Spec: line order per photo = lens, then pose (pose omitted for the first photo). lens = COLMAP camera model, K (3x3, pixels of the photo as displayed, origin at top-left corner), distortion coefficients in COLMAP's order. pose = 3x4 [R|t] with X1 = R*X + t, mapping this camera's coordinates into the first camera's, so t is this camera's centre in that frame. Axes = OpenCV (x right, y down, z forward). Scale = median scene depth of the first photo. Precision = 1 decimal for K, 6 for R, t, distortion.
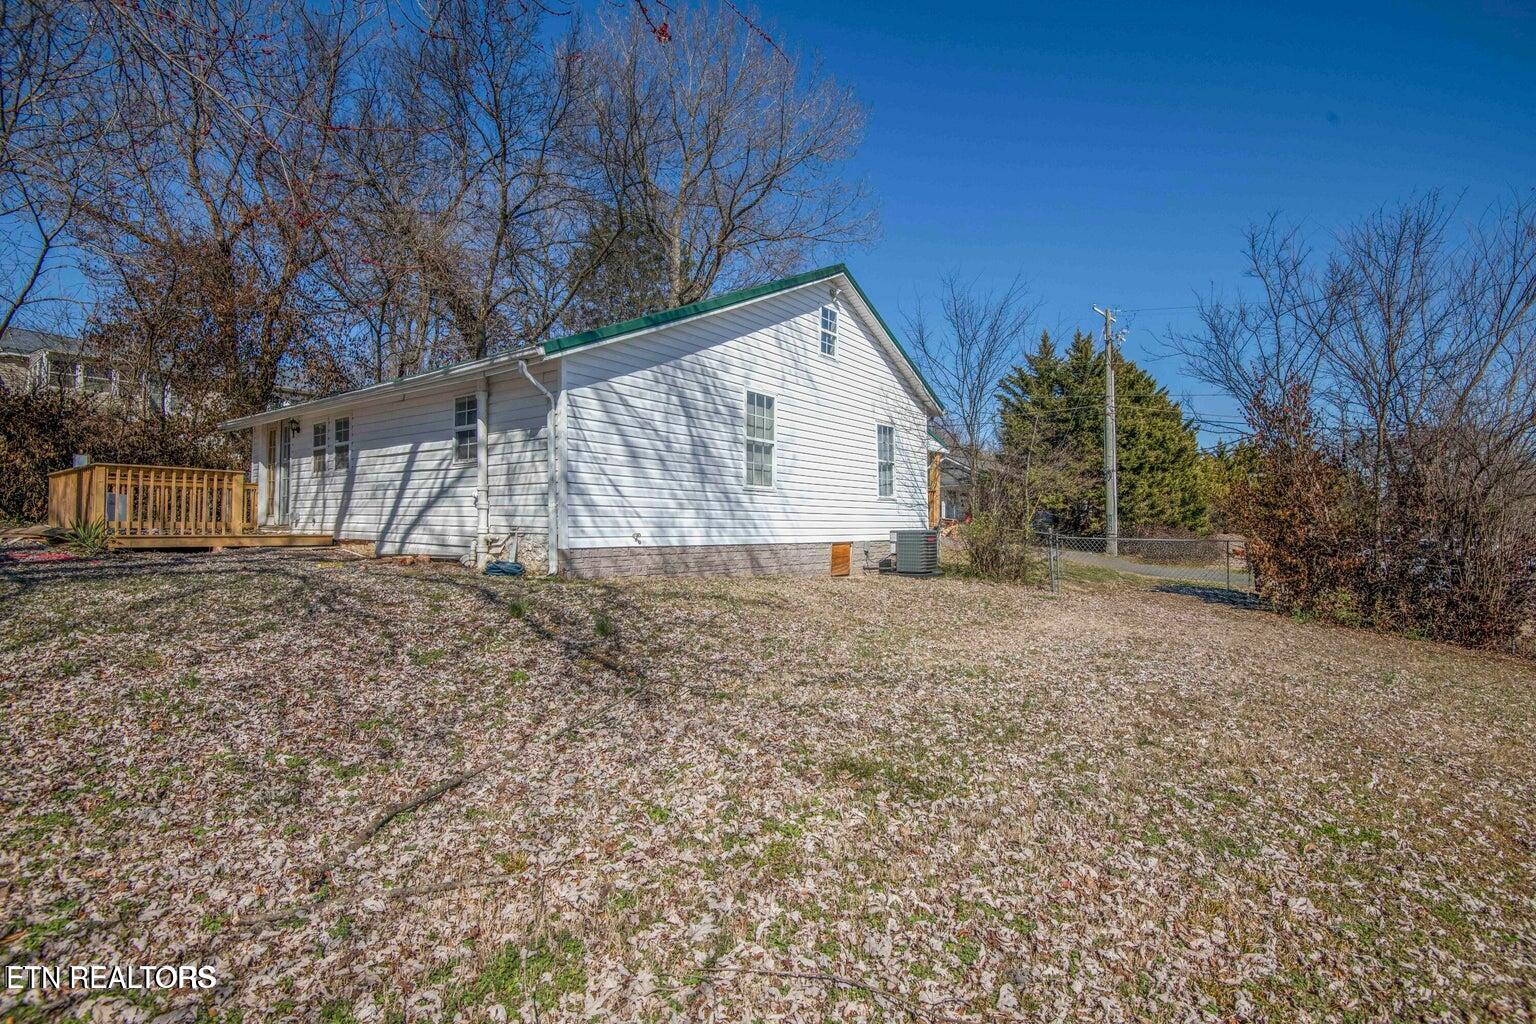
lens RADIAL K [[696.7, 0, 768.0], [0, 696.7, 512.0], [0, 0, 1]] dist [-0.038687, -0.000149]
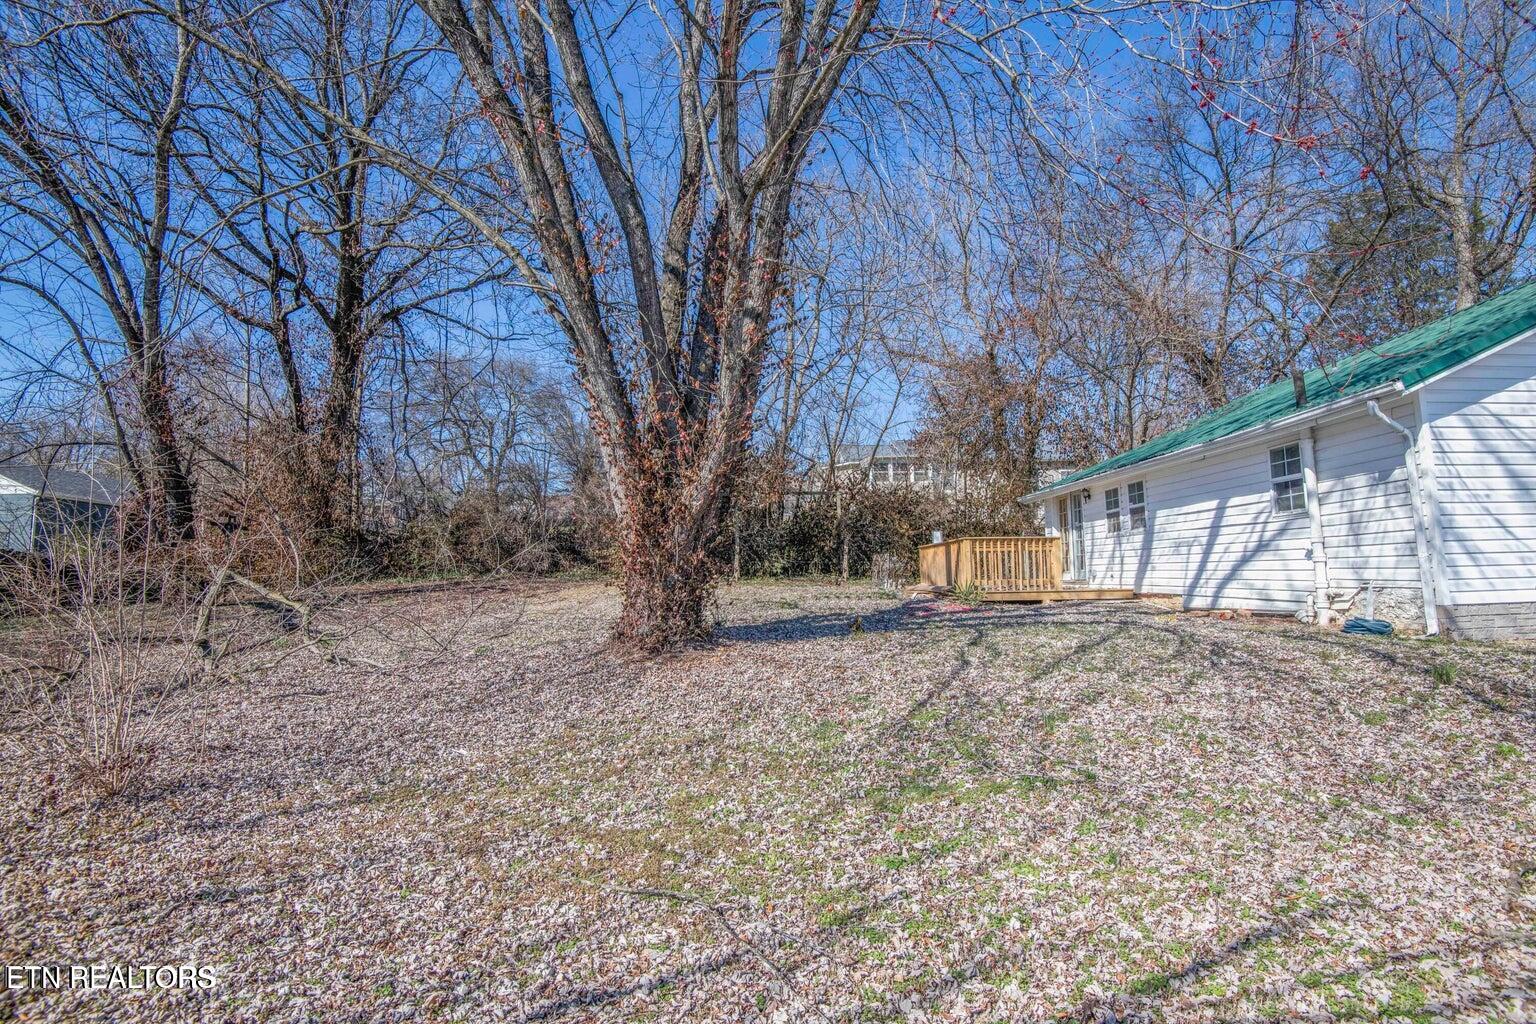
lens RADIAL K [[701.8, 0, 768.0], [0, 701.8, 512.0], [0, 0, 1]] dist [-0.040853, -0.000386]
pose [[0.607176, -0.086750, -0.789817, -0.119722], [0.032072, 0.995888, -0.084728, -0.016280], [0.793919, 0.026114, 0.607462, -0.156991]]
